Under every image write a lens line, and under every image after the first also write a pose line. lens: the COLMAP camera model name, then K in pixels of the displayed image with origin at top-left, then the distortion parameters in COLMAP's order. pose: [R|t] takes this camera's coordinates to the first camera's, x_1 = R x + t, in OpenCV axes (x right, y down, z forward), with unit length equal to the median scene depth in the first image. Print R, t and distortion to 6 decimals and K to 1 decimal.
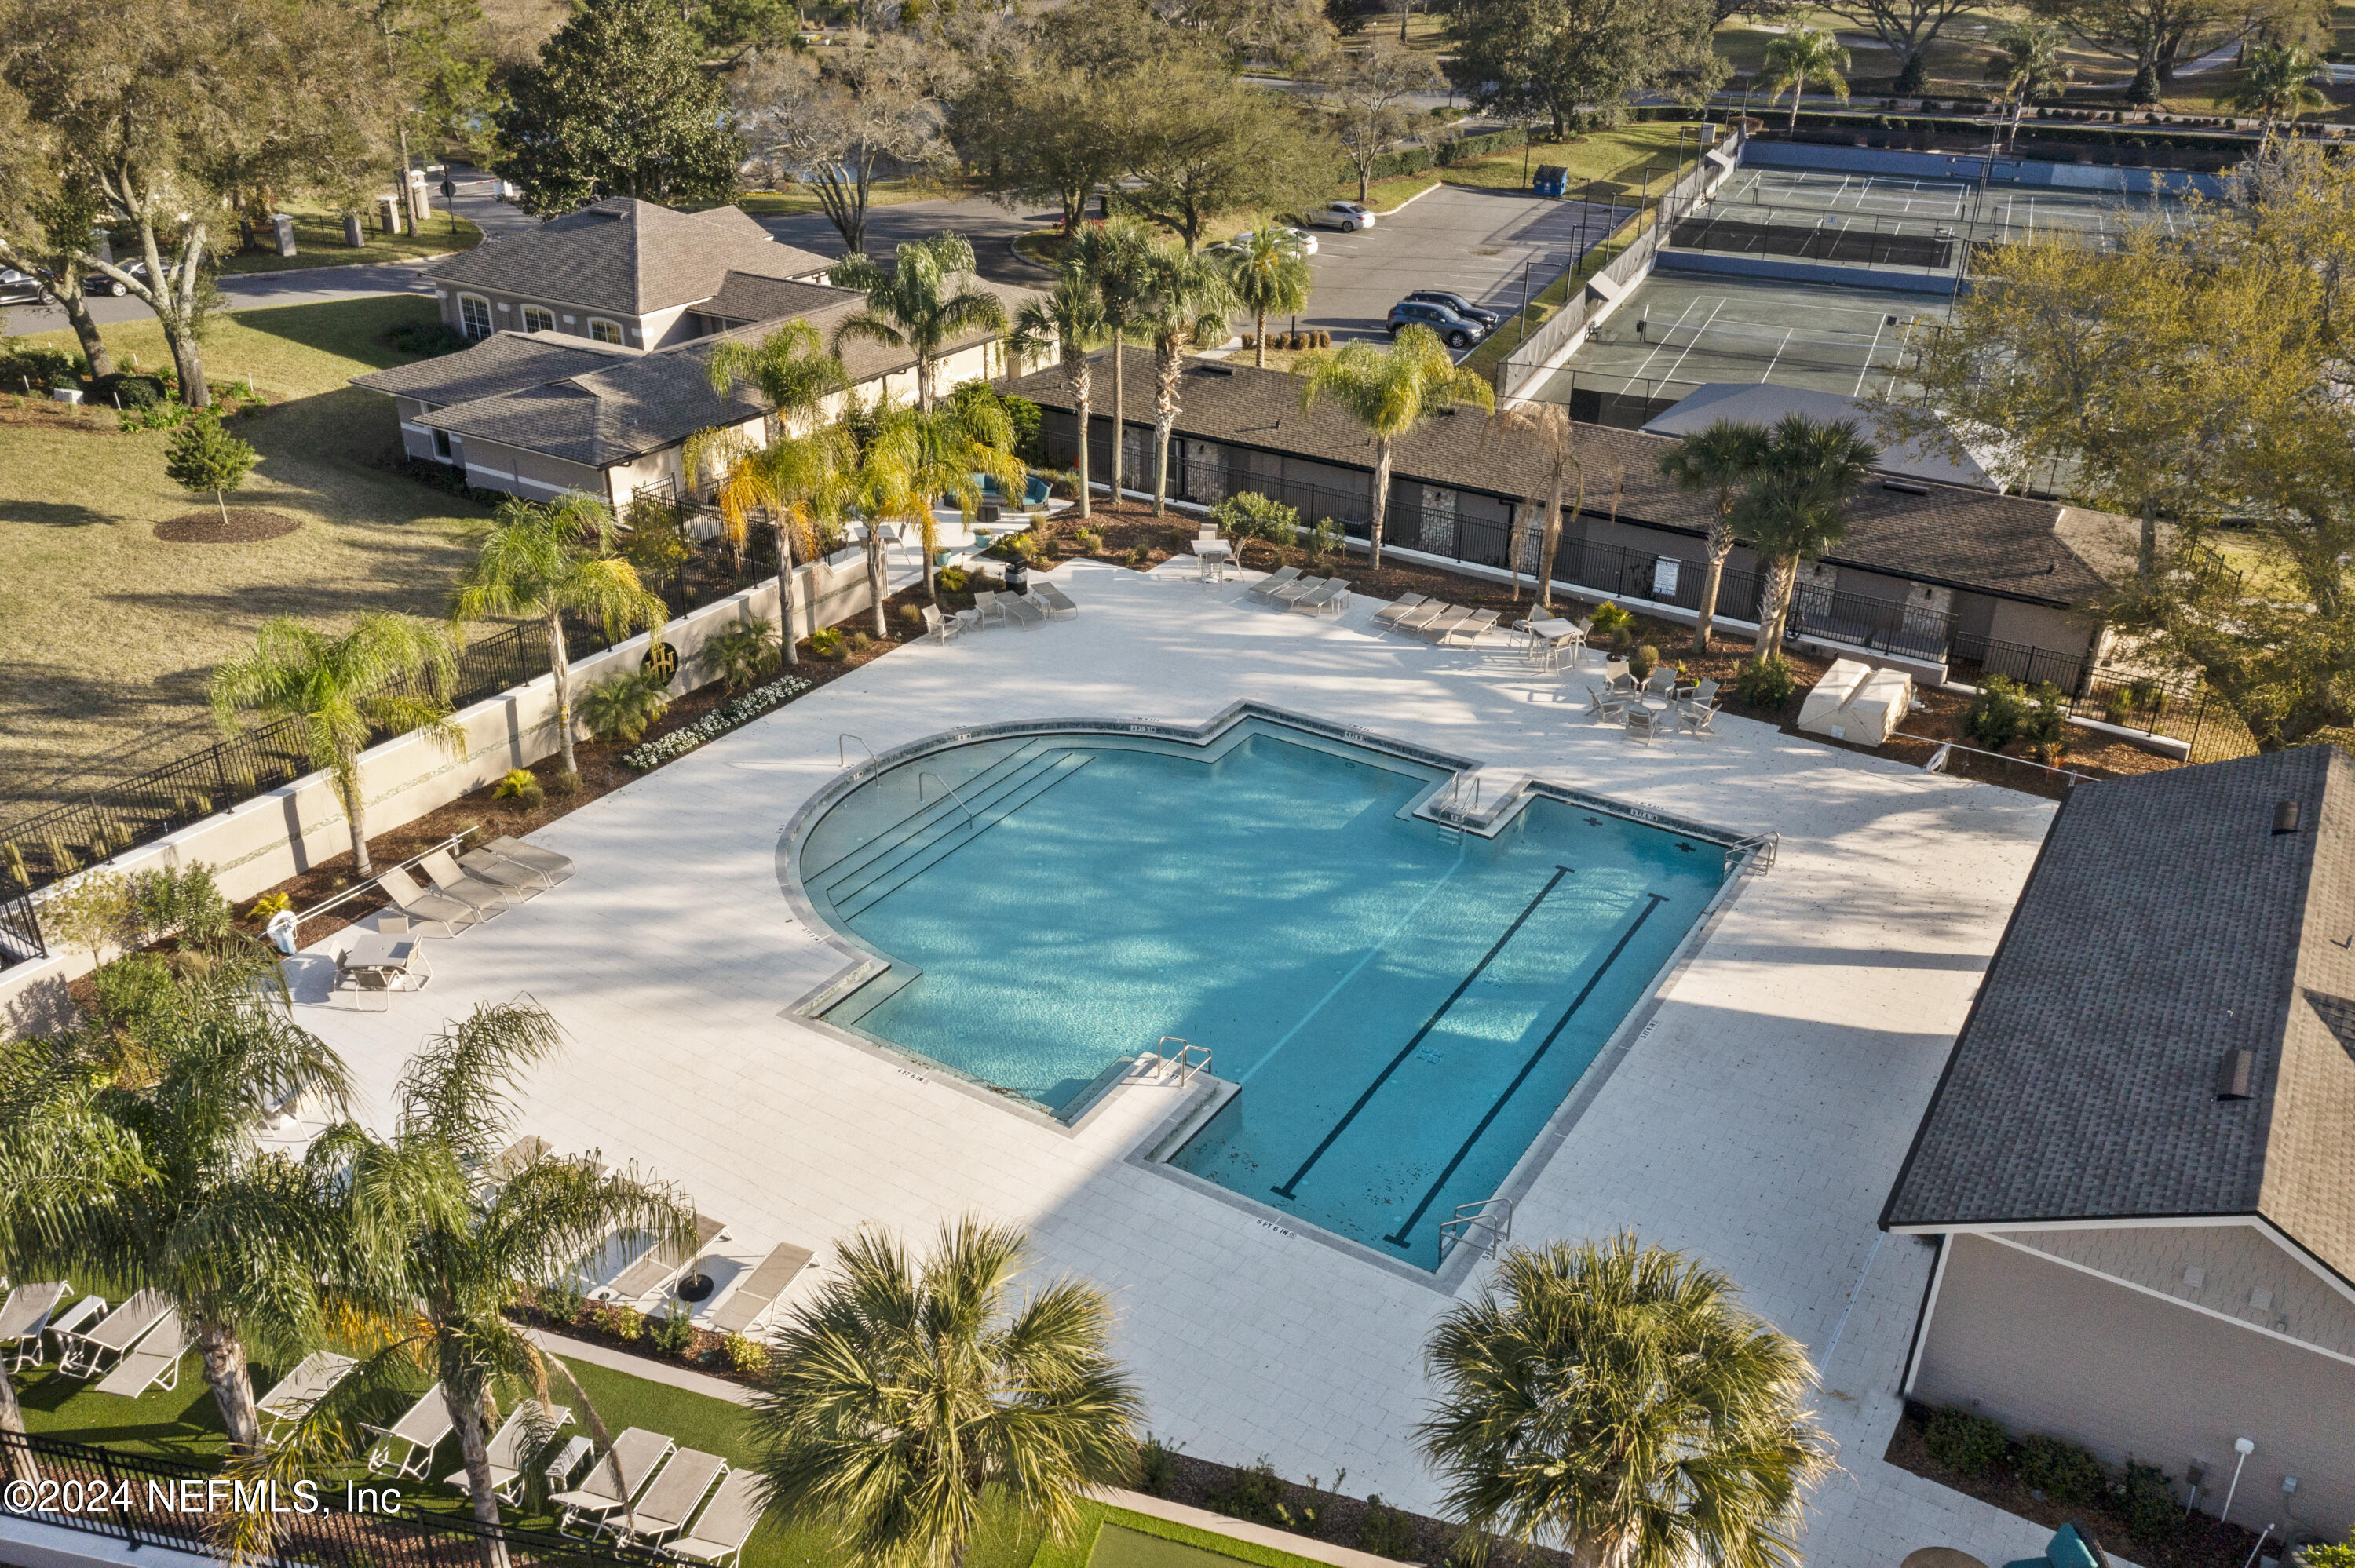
lens RADIAL K [[1872.3, 0, 1177.5], [0, 1872.3, 784.0], [0, 0, 1]] dist [0.239570, -0.001441]
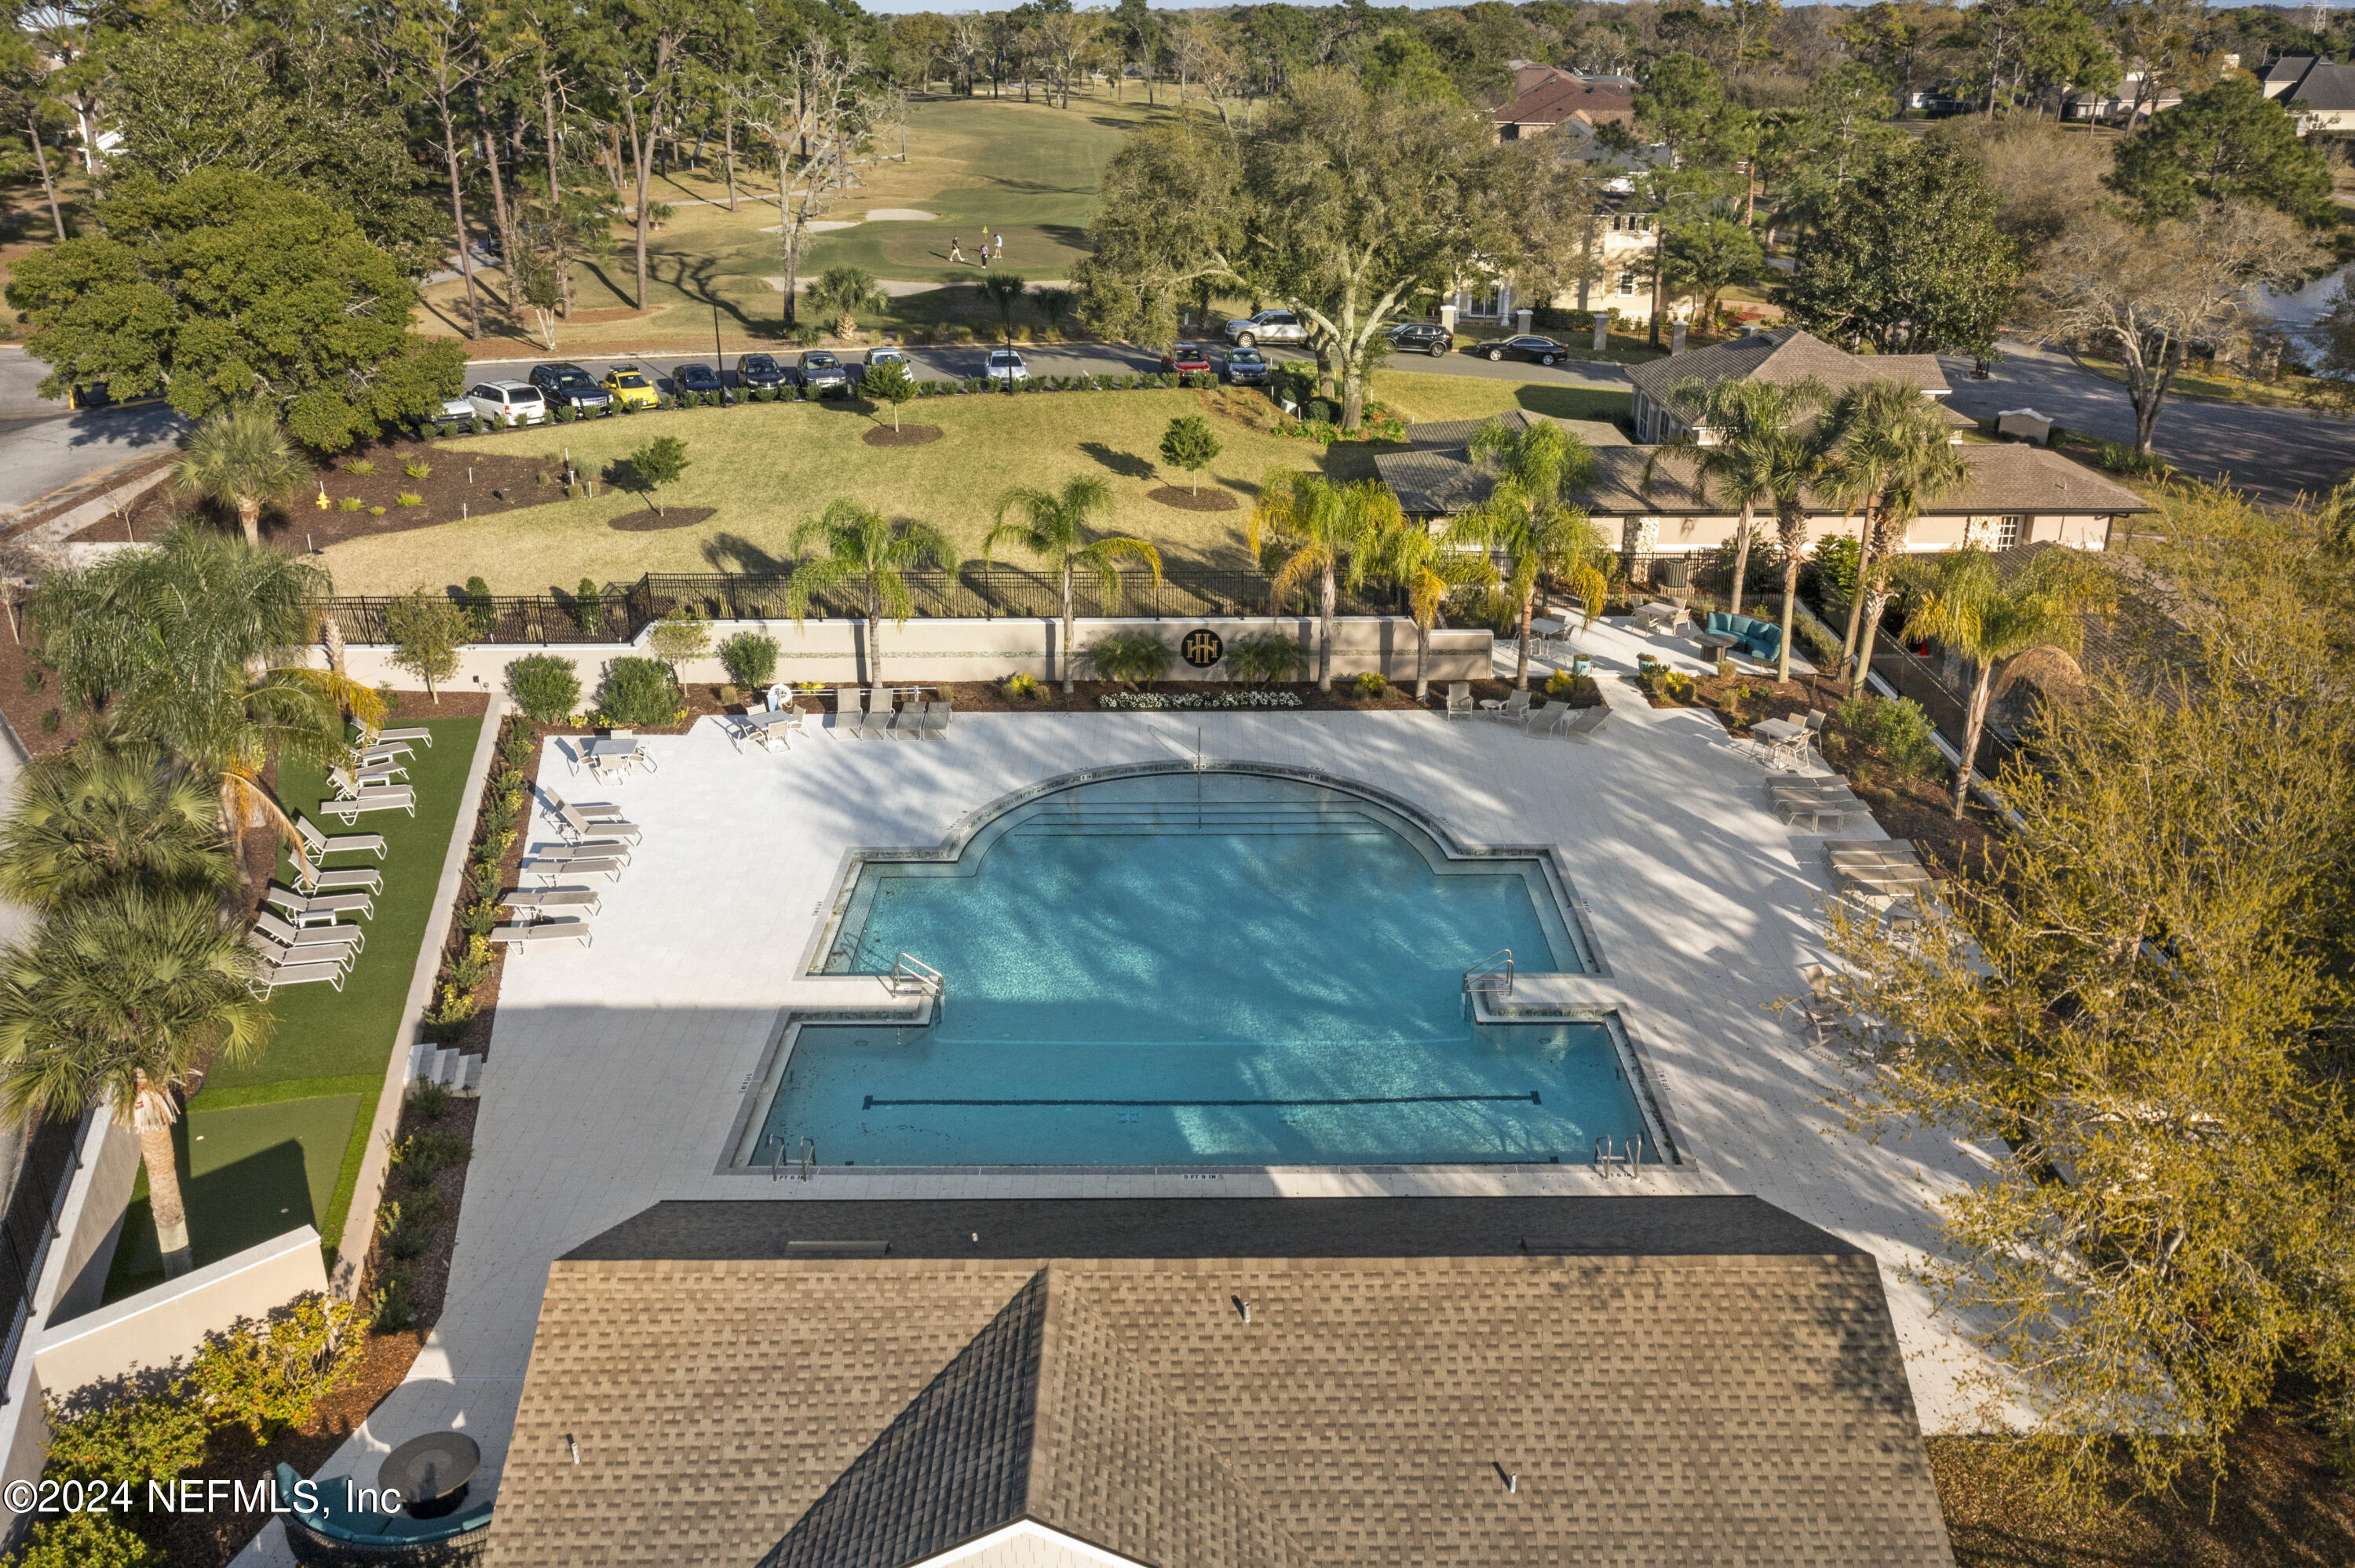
lens RADIAL K [[1928.7, 0, 1177.5], [0, 1928.7, 784.0], [0, 0, 1]] dist [-0.008733, -0.009322]
pose [[0.532714, 0.322192, -0.782565, 0.704846], [-0.375860, 0.918567, 0.122327, -0.126622], [0.758251, 0.228969, 0.610432, 0.262758]]
